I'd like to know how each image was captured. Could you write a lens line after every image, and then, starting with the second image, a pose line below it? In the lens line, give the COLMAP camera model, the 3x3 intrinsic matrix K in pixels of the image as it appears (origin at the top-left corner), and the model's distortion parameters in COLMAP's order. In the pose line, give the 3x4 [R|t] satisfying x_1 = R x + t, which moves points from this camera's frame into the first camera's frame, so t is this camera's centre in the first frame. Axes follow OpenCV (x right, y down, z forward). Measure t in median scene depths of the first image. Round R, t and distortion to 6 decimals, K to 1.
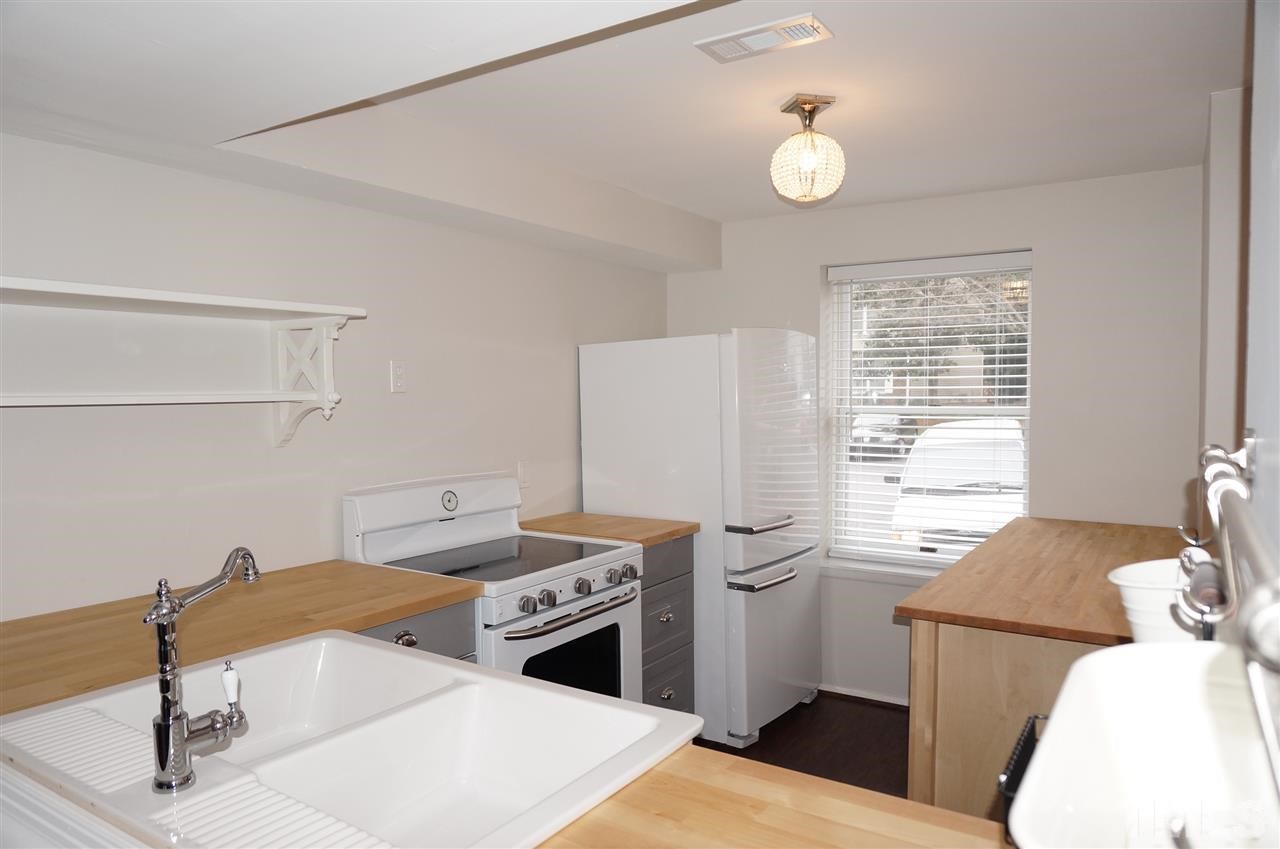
lens RADIAL K [[852.9, 0, 640.3], [0, 852.9, 436.5], [0, 0, 1]] dist [-0.045758, 0.027796]
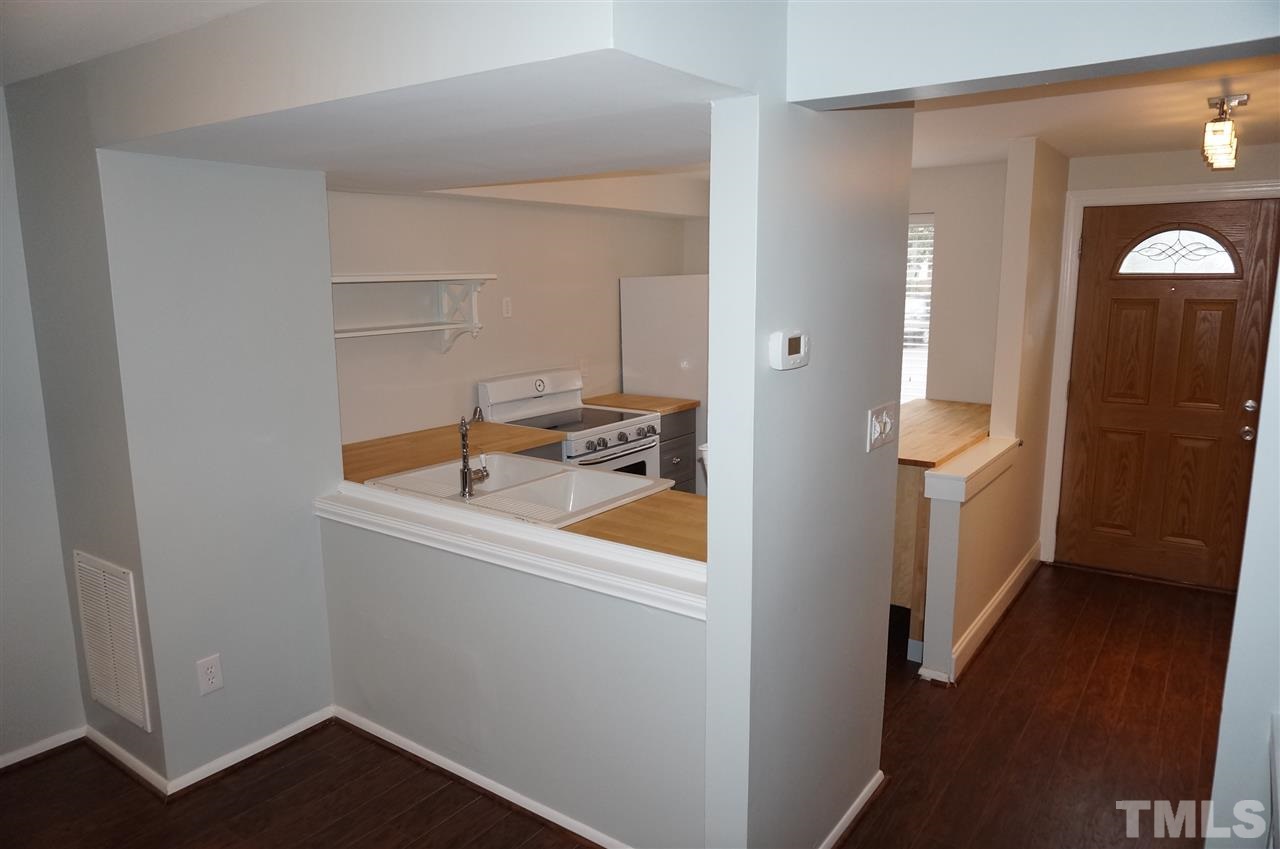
lens RADIAL K [[852.9, 0, 639.1], [0, 852.9, 428.0], [0, 0, 1]] dist [-0.045758, 0.027796]
pose [[0.998885, 0.007313, -0.046640, 0.041505], [-0.001300, 0.991816, 0.127672, -0.054807], [0.047192, -0.127469, 0.990719, -0.644868]]
